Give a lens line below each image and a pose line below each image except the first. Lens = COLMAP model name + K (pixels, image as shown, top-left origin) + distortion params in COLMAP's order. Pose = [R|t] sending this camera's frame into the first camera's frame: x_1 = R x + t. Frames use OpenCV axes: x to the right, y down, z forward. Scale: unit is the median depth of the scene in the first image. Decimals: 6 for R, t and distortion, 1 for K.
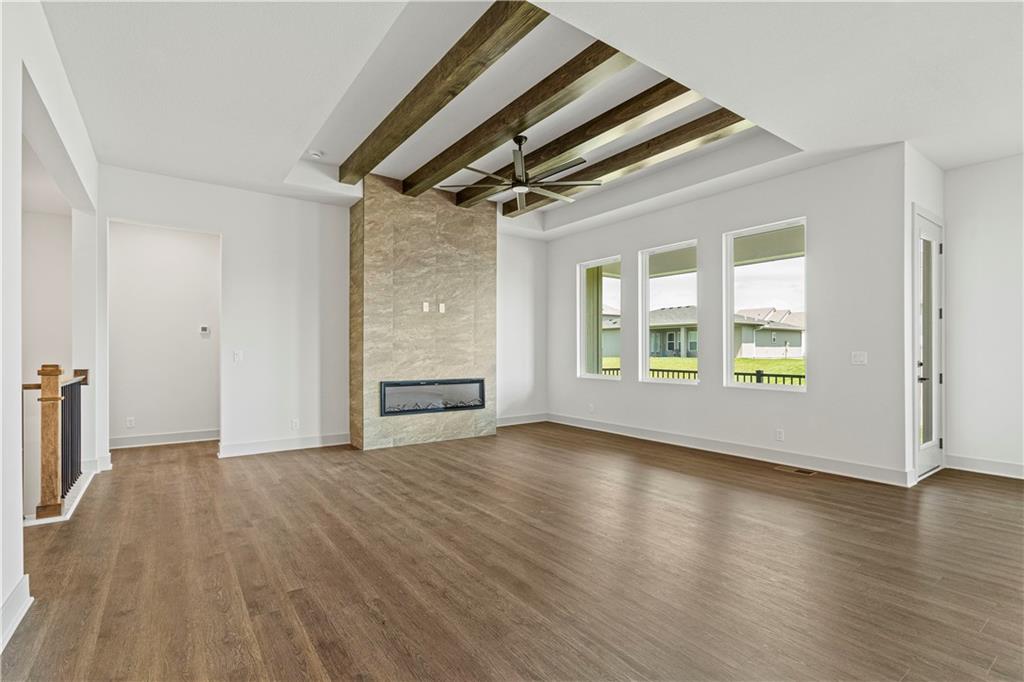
lens RADIAL K [[470.9, 0, 514.7], [0, 470.9, 345.8], [0, 0, 1]] dist [-0.002953, 0.001426]
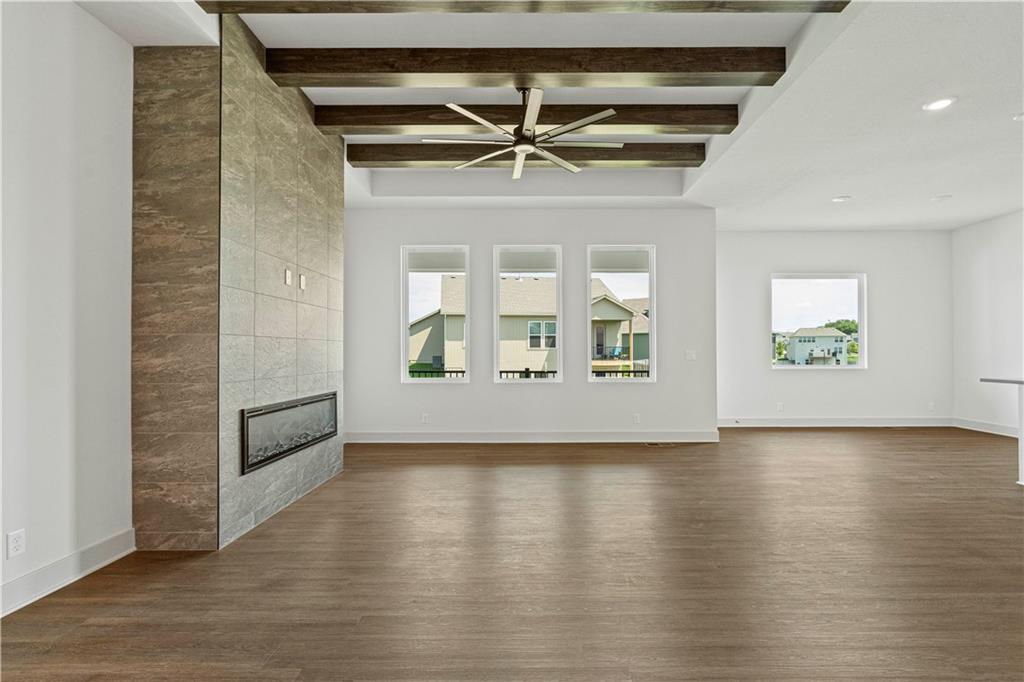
lens RADIAL K [[470.9, 0, 527.4], [0, 470.9, 343.6], [0, 0, 1]] dist [-0.002953, 0.001426]
pose [[0.596504, 0.010047, 0.802547, -0.516776], [-0.005627, 0.999949, -0.008336, 0.004684], [-0.802590, 0.000456, 0.596530, 0.428132]]
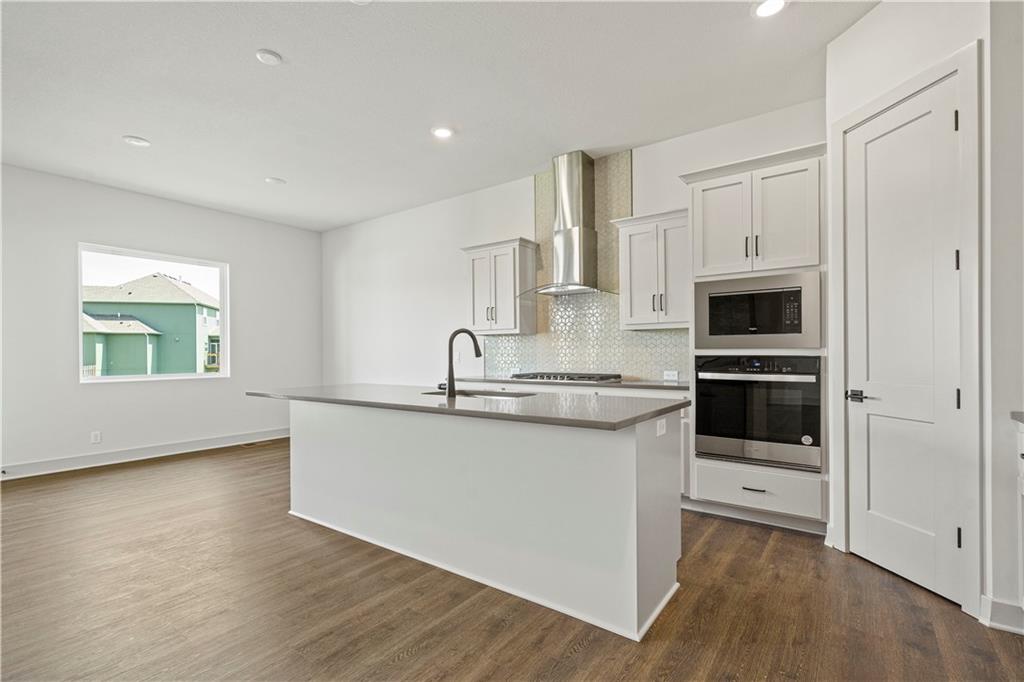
lens RADIAL K [[470.9, 0, 508.1], [0, 470.9, 347.5], [0, 0, 1]] dist [-0.002953, 0.001426]
pose [[-0.298314, 0.012254, 0.954389, -0.152048], [-0.004999, 0.999884, -0.014401, 0.003285], [-0.954455, -0.009067, -0.298218, 0.168419]]
